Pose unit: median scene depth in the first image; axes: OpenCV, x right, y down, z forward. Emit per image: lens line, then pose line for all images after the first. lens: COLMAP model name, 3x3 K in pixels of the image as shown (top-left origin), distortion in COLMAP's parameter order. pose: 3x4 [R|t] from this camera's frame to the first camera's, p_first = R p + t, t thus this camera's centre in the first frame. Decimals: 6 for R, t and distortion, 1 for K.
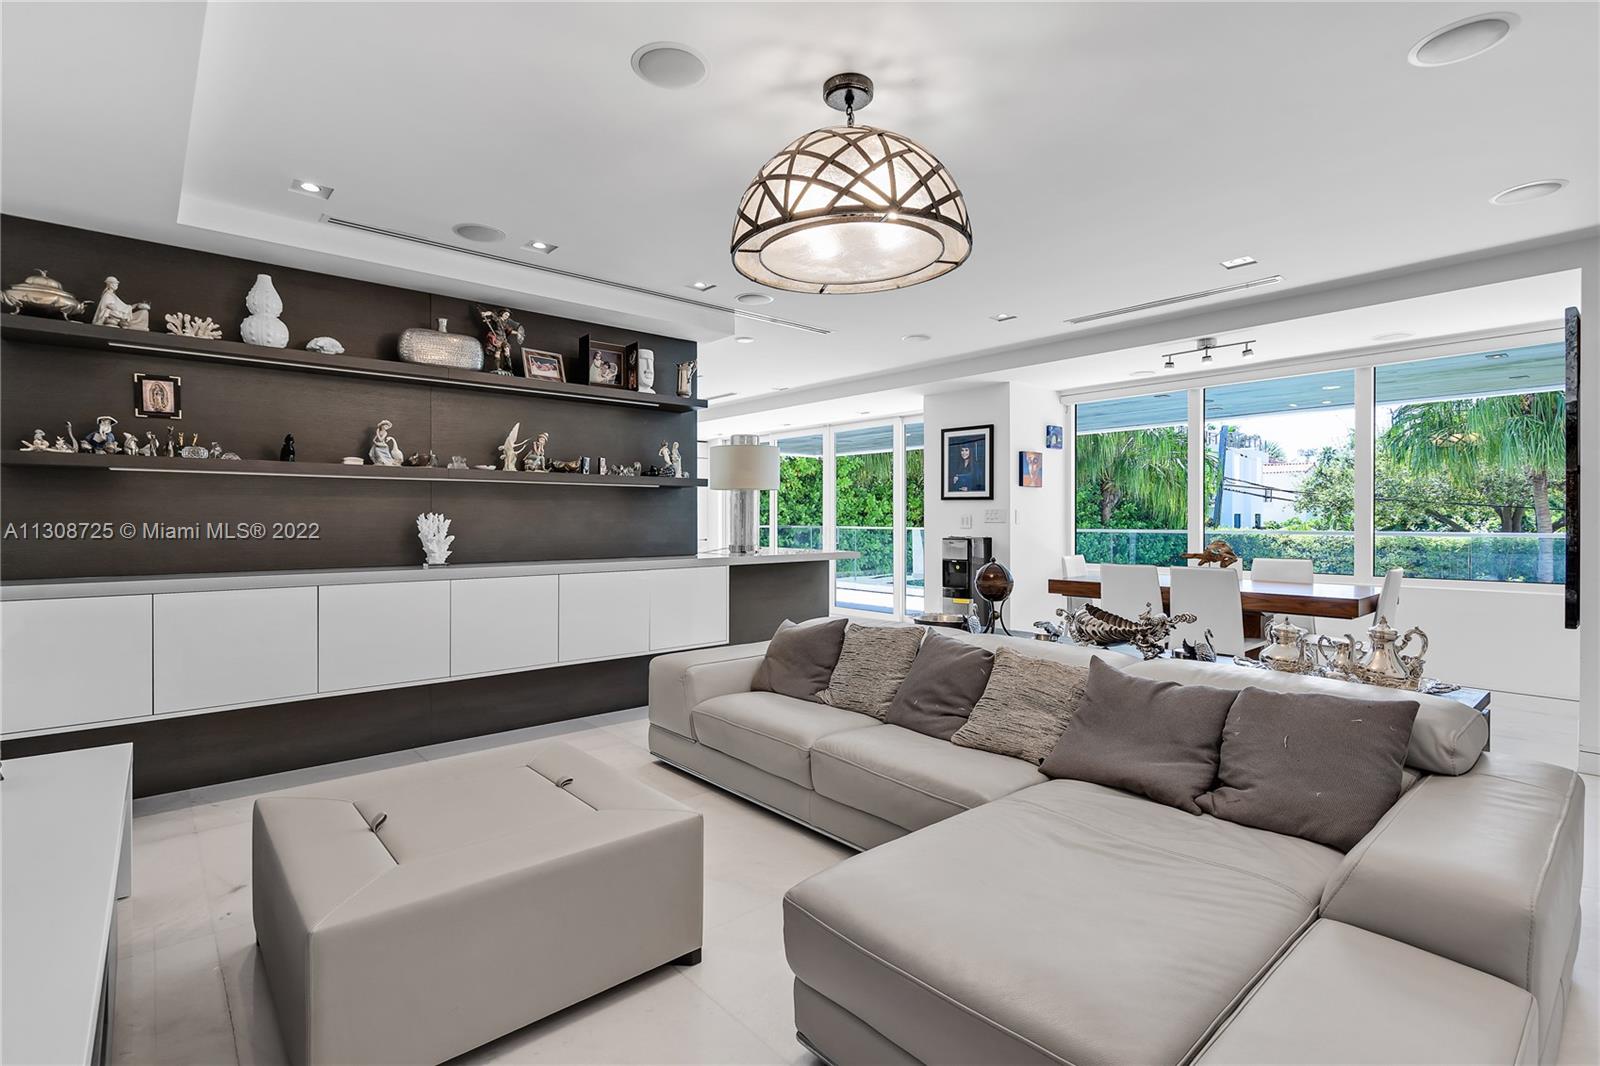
lens RADIAL K [[752.3, 0, 789.8], [0, 752.3, 532.8], [0, 0, 1]] dist [0.000236, -0.000836]
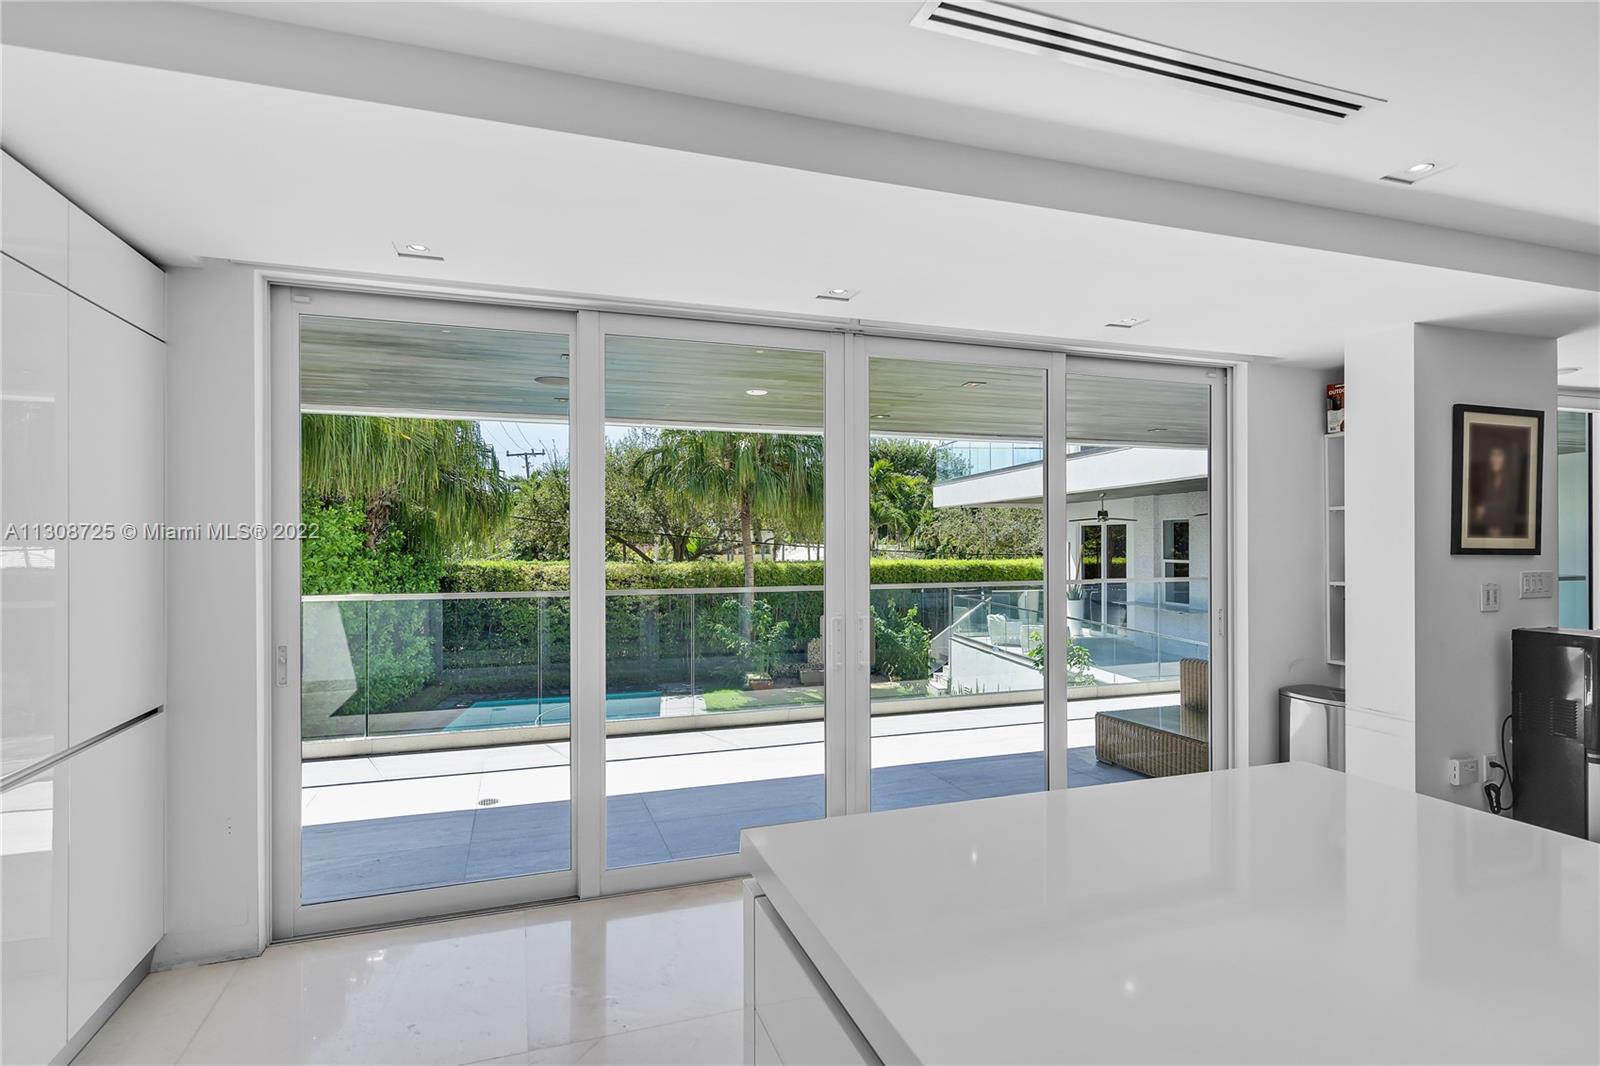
lens RADIAL K [[806.9, 0, 790.4], [0, 806.9, 535.1], [0, 0, 1]] dist [0.000877, 0.000902]
pose [[0.375249, 0.005425, 0.926908, -0.168986], [0.018961, 0.999729, -0.013527, -0.022304], [-0.926730, 0.022651, 0.375045, 0.475183]]
